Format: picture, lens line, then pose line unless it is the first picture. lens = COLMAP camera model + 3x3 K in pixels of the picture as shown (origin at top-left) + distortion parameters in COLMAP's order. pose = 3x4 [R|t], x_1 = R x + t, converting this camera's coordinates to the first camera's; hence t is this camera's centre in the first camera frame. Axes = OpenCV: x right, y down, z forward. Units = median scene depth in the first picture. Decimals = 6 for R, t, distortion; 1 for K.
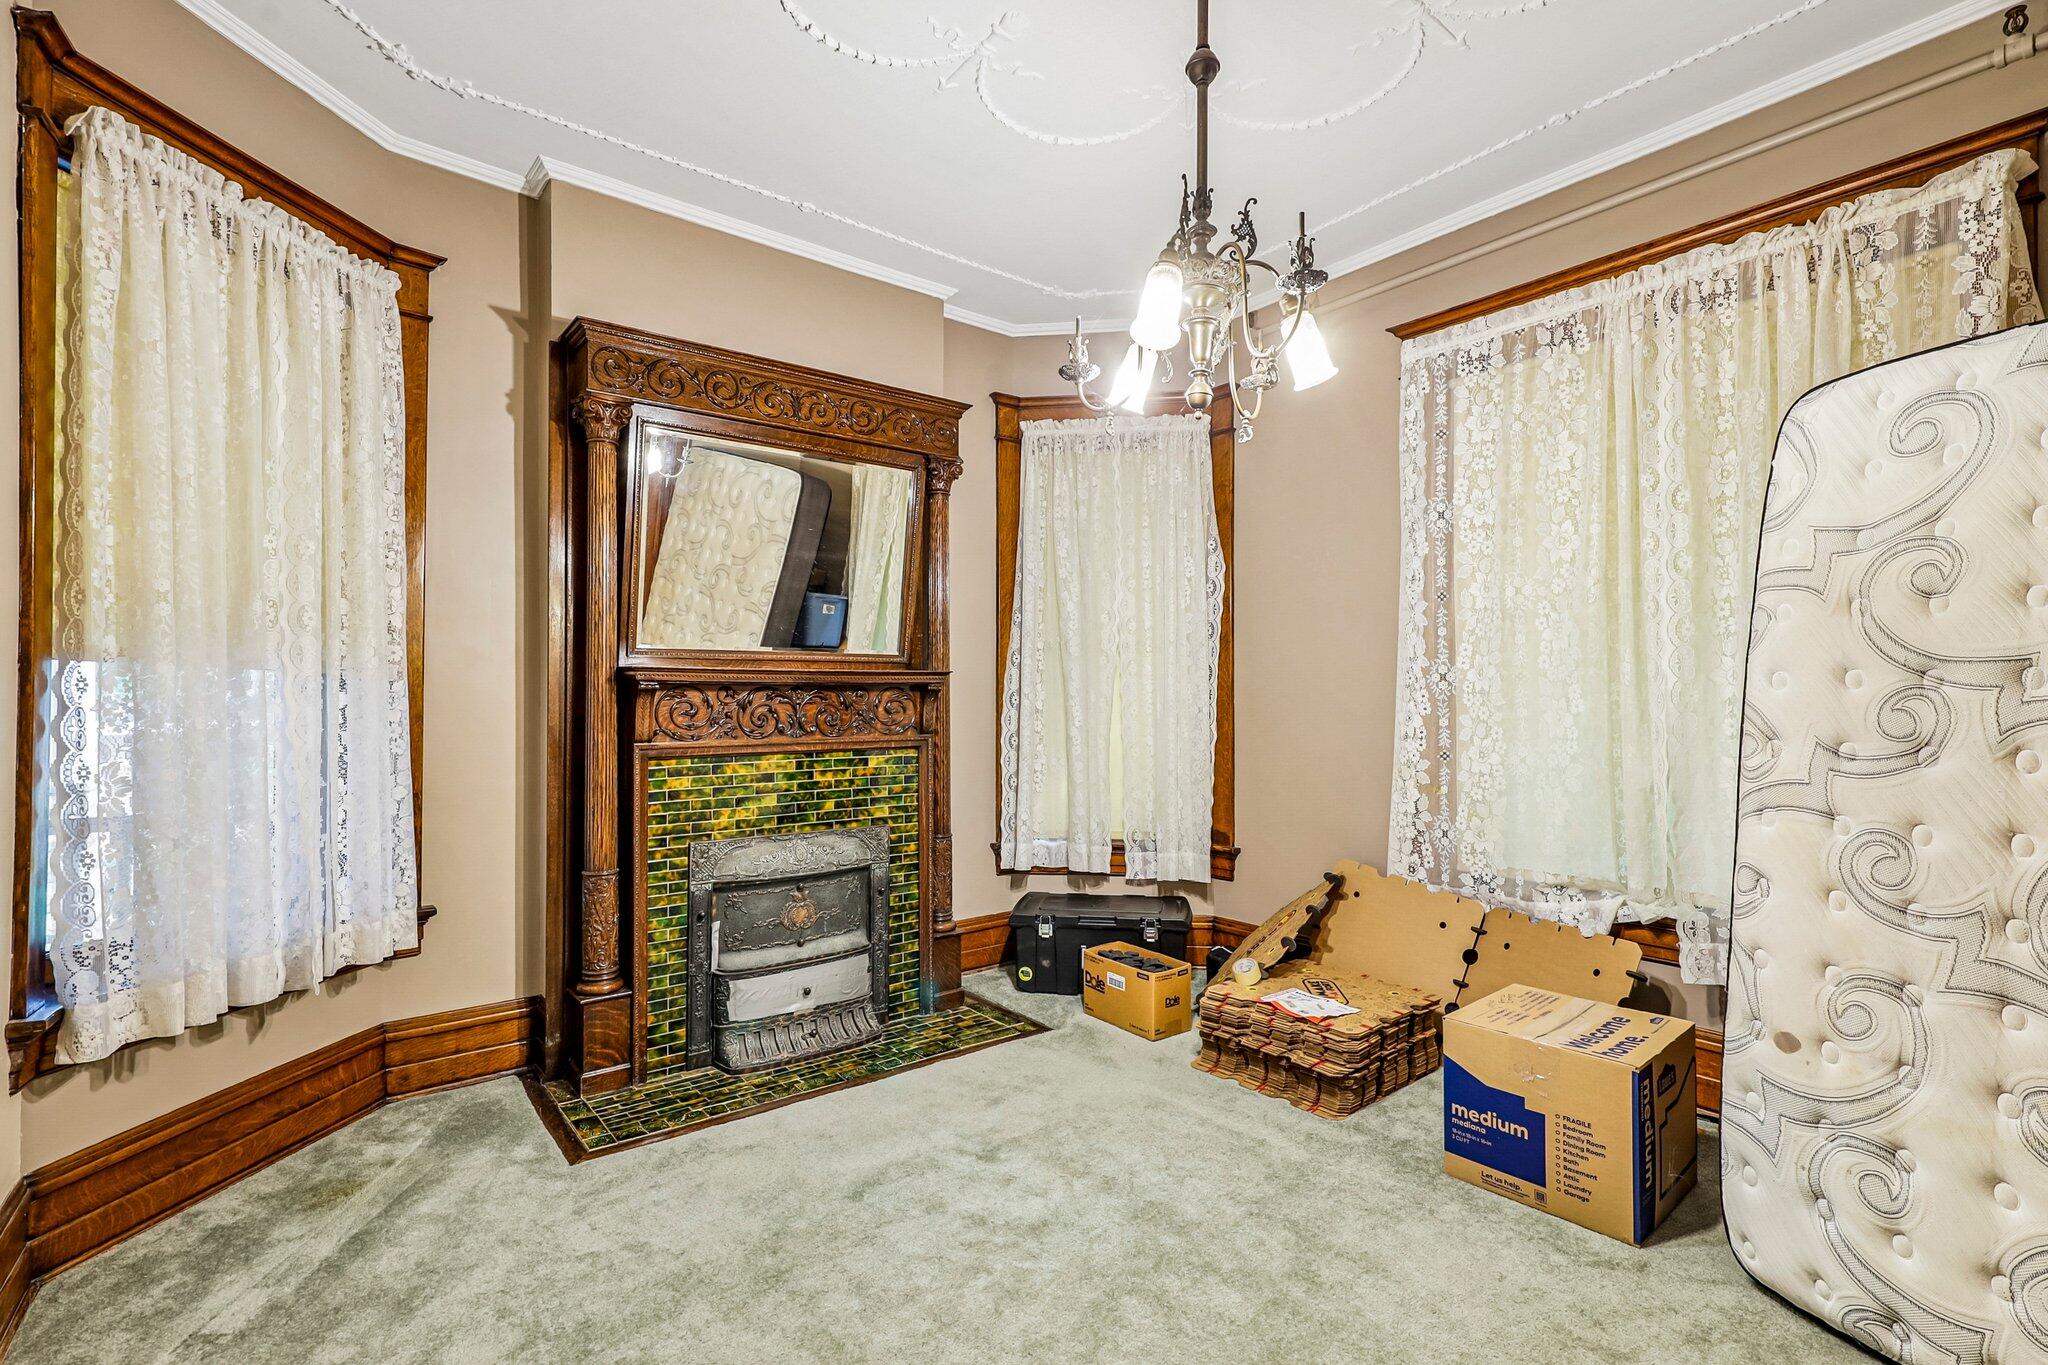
lens RADIAL K [[971.4, 0, 1024.0], [0, 971.4, 682.5], [0, 0, 1]] dist [0.002901, 0.000702]
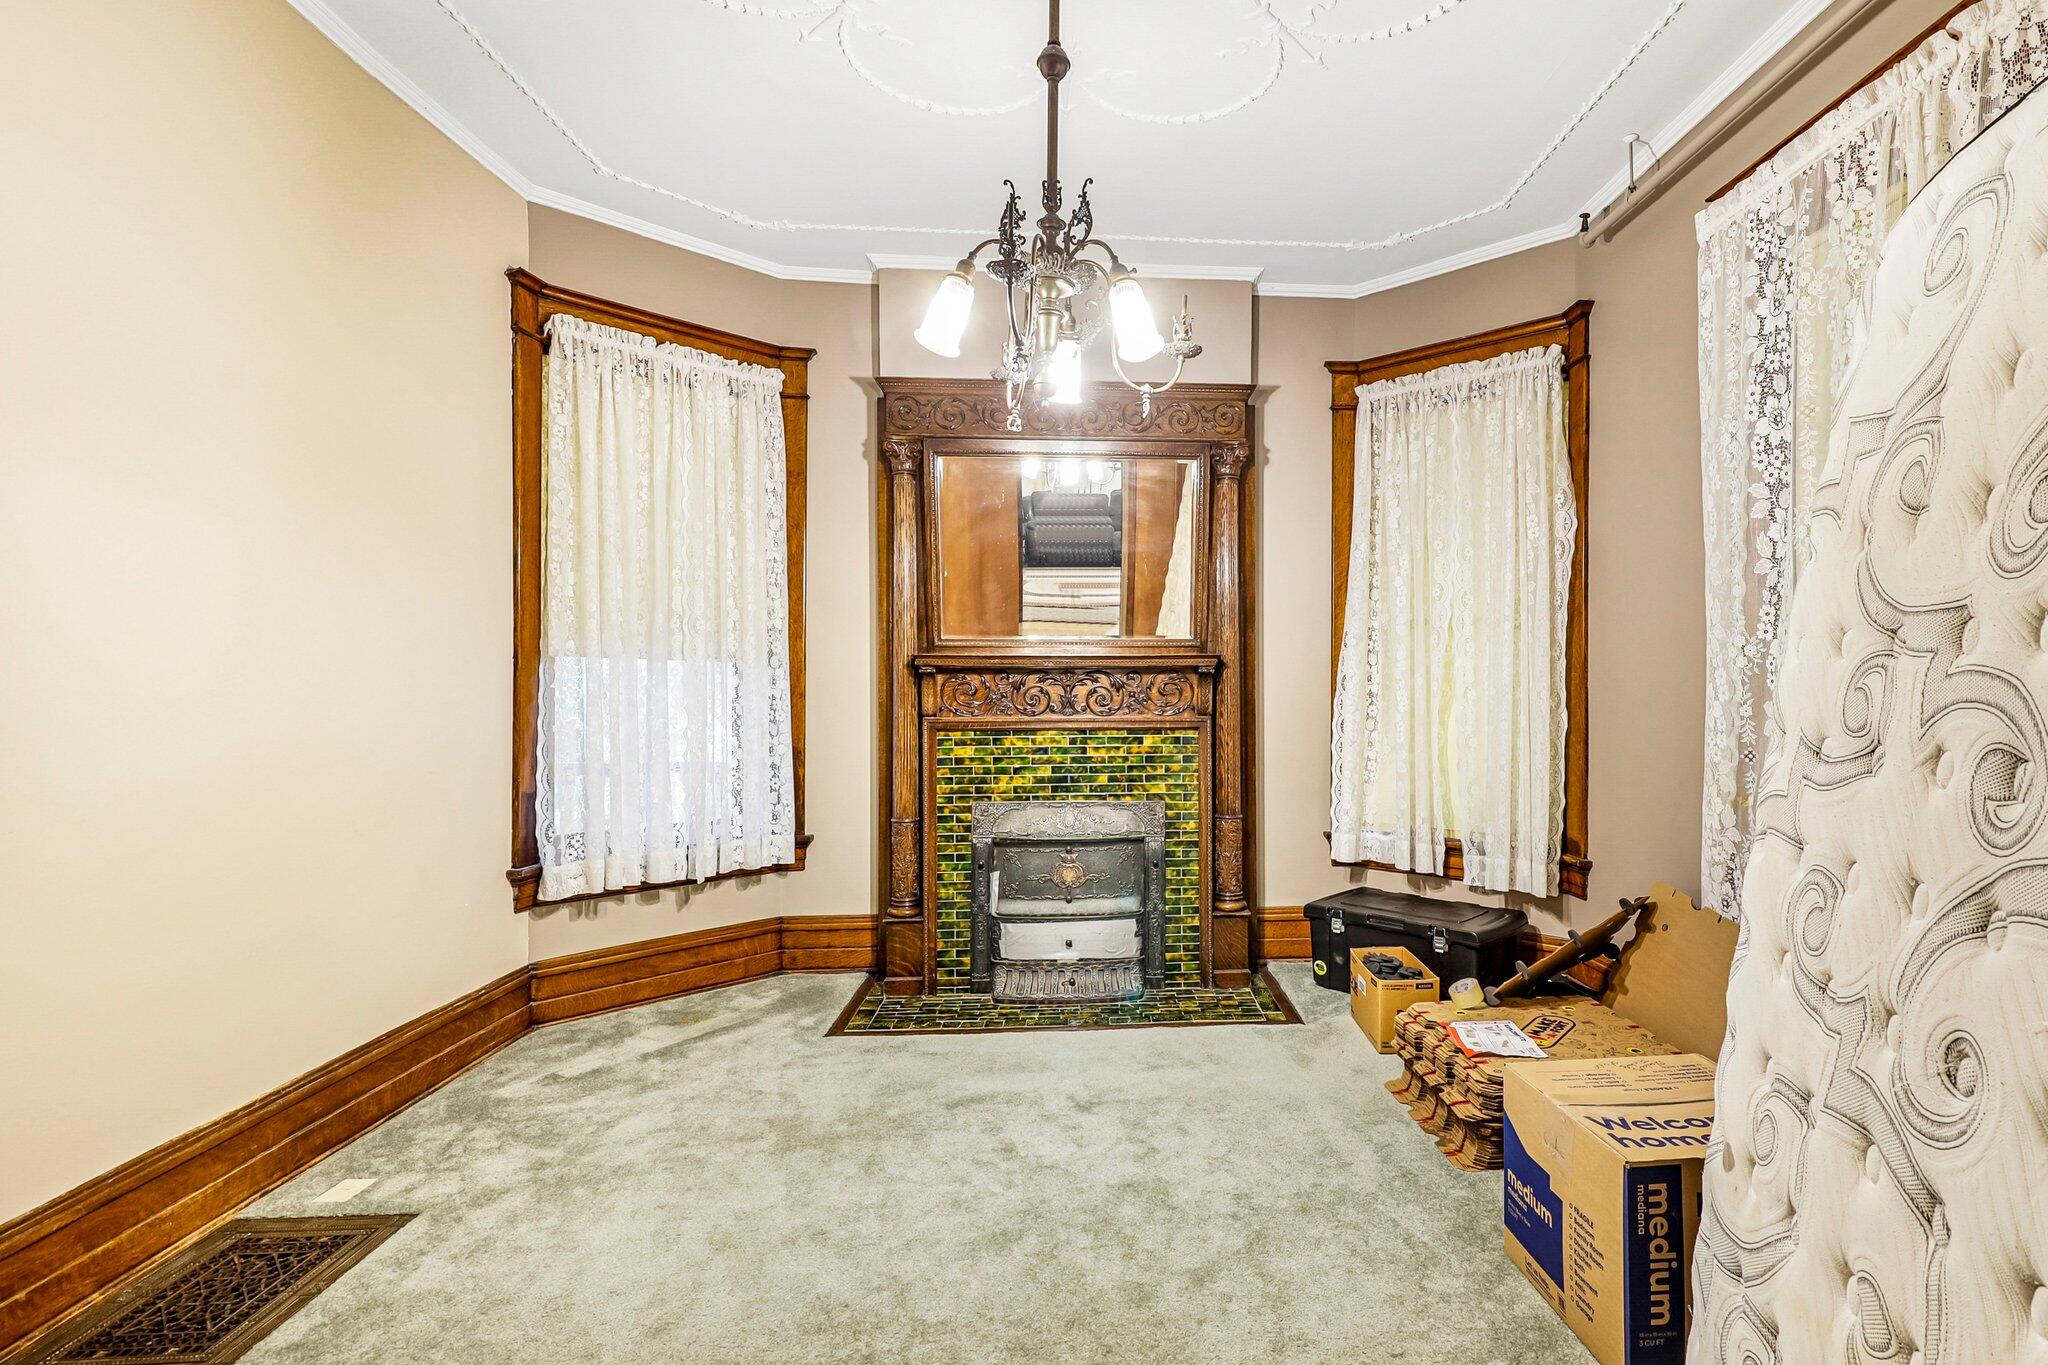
lens RADIAL K [[1010.1, 0, 1138.1], [0, 1010.1, 682.2], [0, 0, 1]] dist [0.002590, -0.000018]
pose [[0.828632, -0.000814, -0.559794, 0.496806], [0.008020, 0.999914, 0.010416, 0.006918], [0.559737, -0.013121, 0.828567, 0.089853]]
